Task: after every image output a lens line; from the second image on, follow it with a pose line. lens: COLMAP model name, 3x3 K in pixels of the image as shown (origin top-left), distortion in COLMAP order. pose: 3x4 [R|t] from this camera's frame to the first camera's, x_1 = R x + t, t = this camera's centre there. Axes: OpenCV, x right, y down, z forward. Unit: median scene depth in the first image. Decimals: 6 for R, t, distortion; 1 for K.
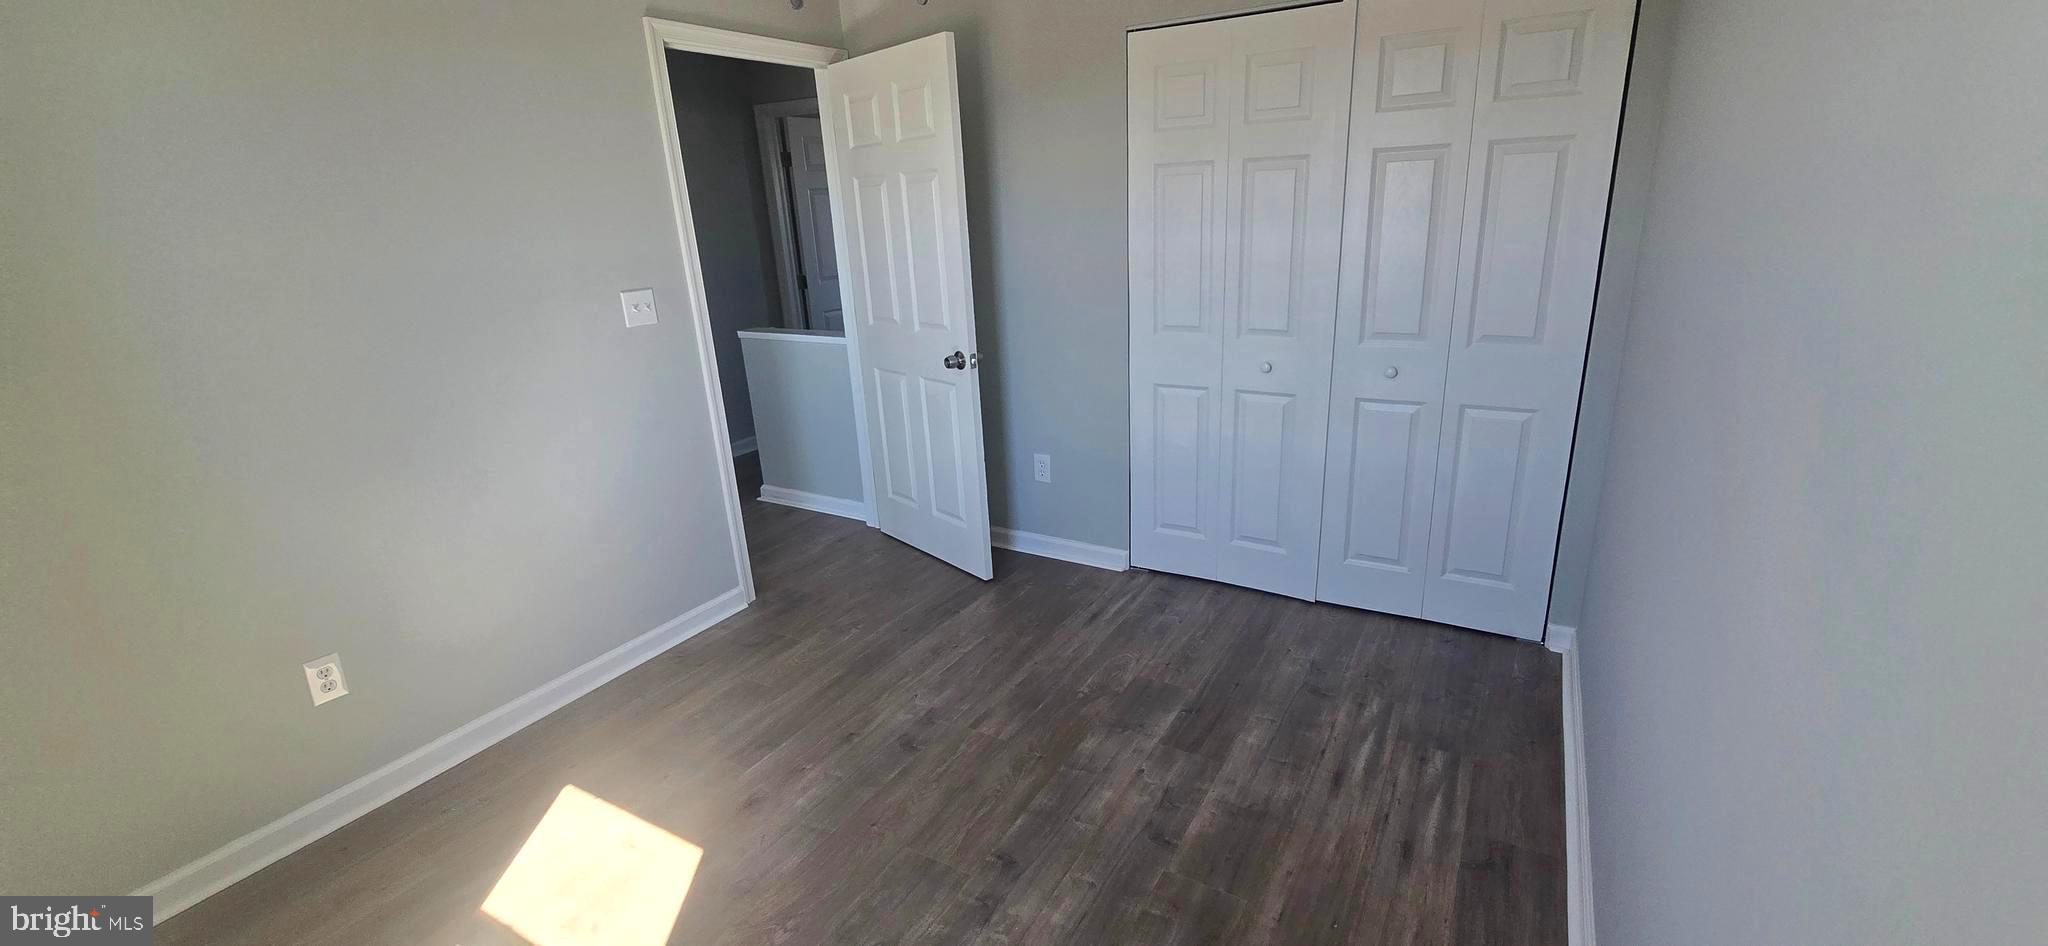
lens RADIAL K [[834.8, 0, 1046.6], [0, 834.8, 468.6], [0, 0, 1]] dist [-0.000862, -0.000513]
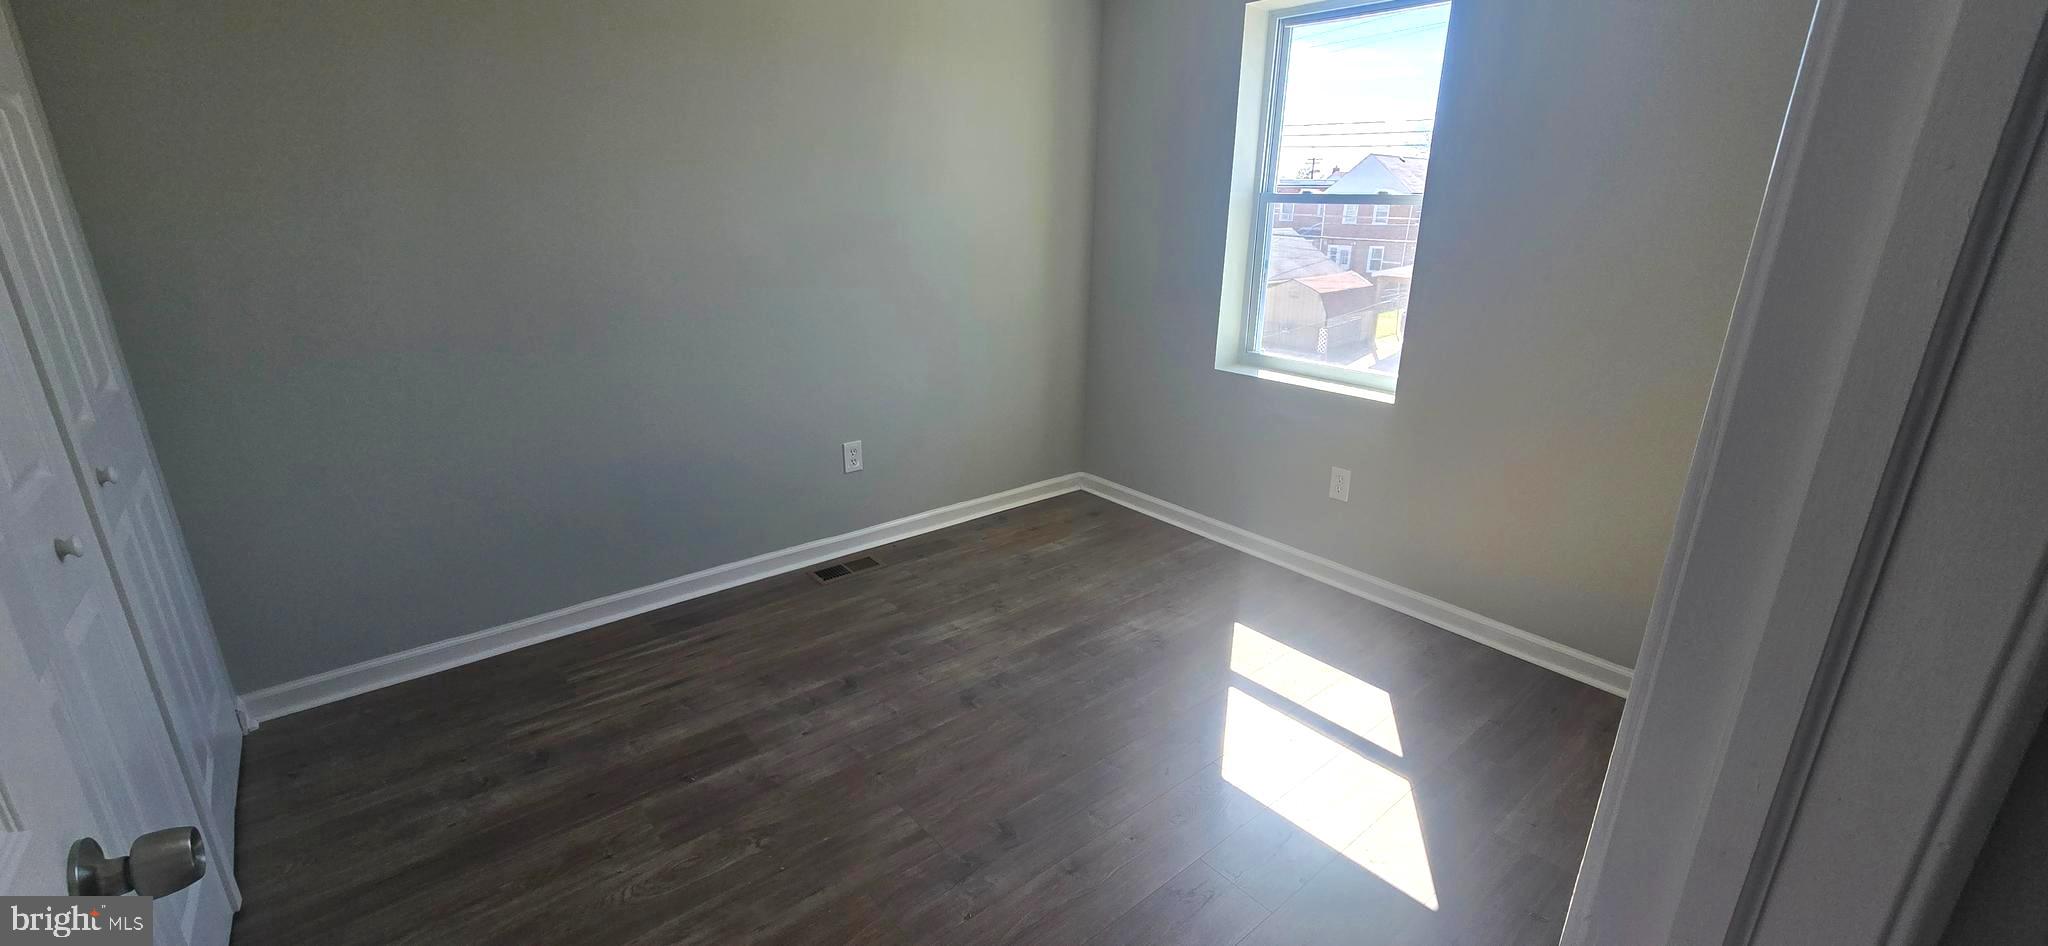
lens RADIAL K [[834.8, 0, 1046.6], [0, 834.8, 468.6], [0, 0, 1]] dist [-0.000862, -0.000513]
pose [[-0.943516, -0.076599, 0.322351, -0.458375], [0.125234, 0.818285, 0.561004, -0.427605], [-0.306747, 0.569685, -0.762473, 1.475546]]
